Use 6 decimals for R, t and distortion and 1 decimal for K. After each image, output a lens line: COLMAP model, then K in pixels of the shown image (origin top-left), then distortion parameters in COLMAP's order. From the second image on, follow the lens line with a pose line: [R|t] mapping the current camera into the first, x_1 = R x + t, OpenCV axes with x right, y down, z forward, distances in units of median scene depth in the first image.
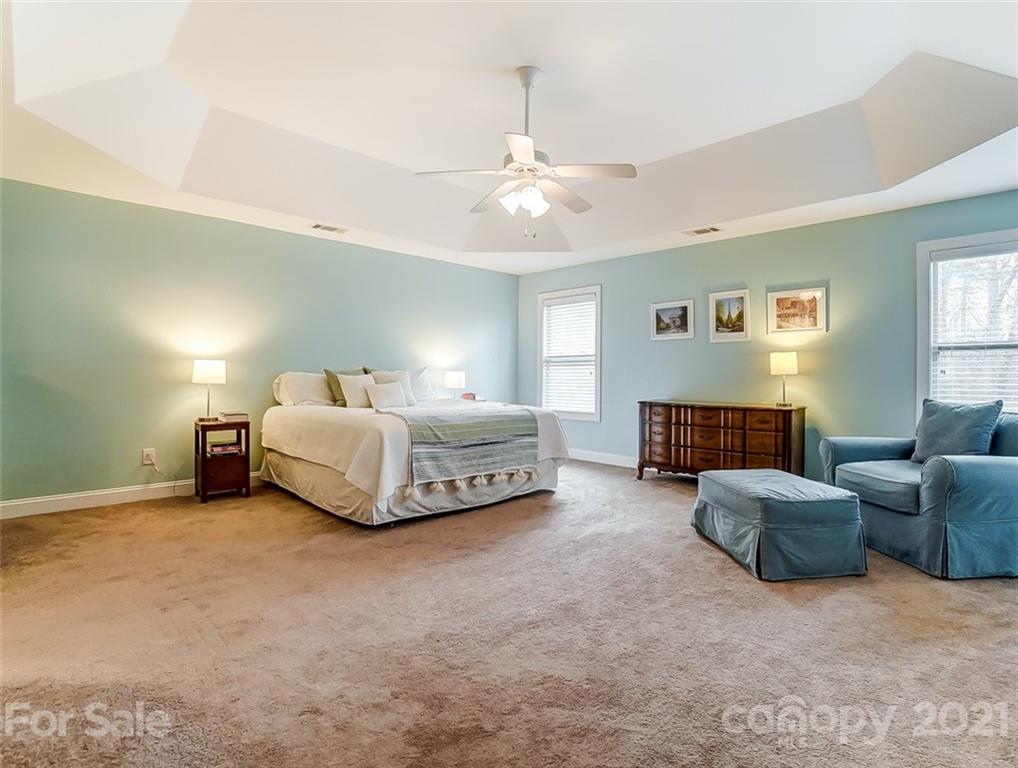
lens RADIAL K [[506.3, 0, 507.0], [0, 506.3, 379.1], [0, 0, 1]] dist [-0.003859, -0.000283]
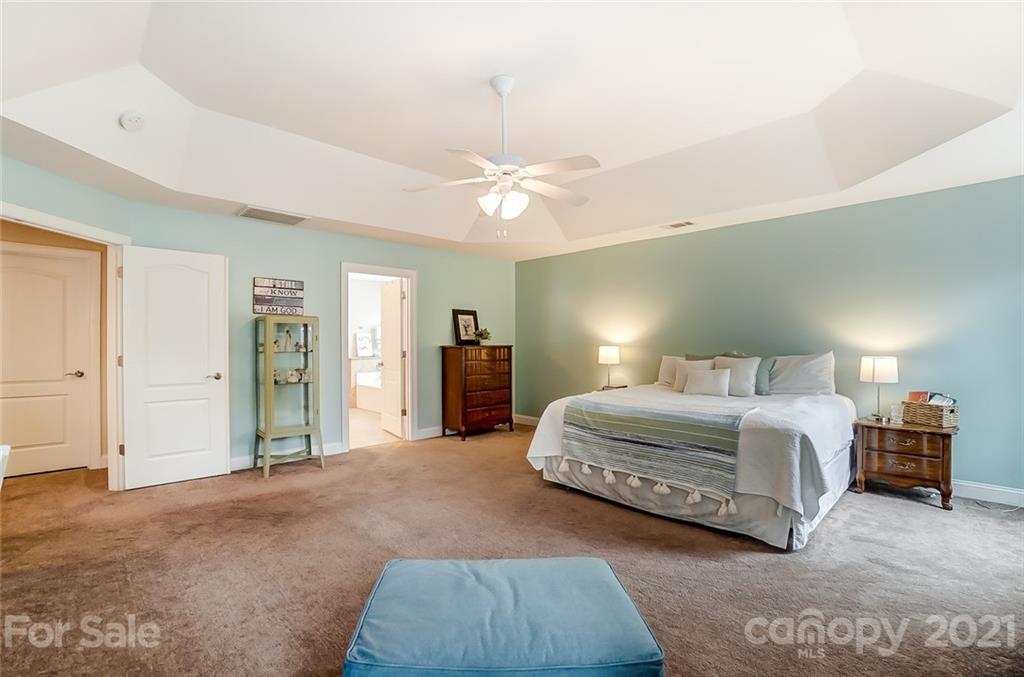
lens RADIAL K [[460.4, 0, 510.1], [0, 460.4, 341.5], [0, 0, 1]] dist [-0.045148, 0.009142]
pose [[0.029250, -0.002112, -0.999570, 0.767655], [-0.004771, 0.999986, -0.002252, -0.049658], [0.999561, 0.004834, 0.029240, 0.746522]]
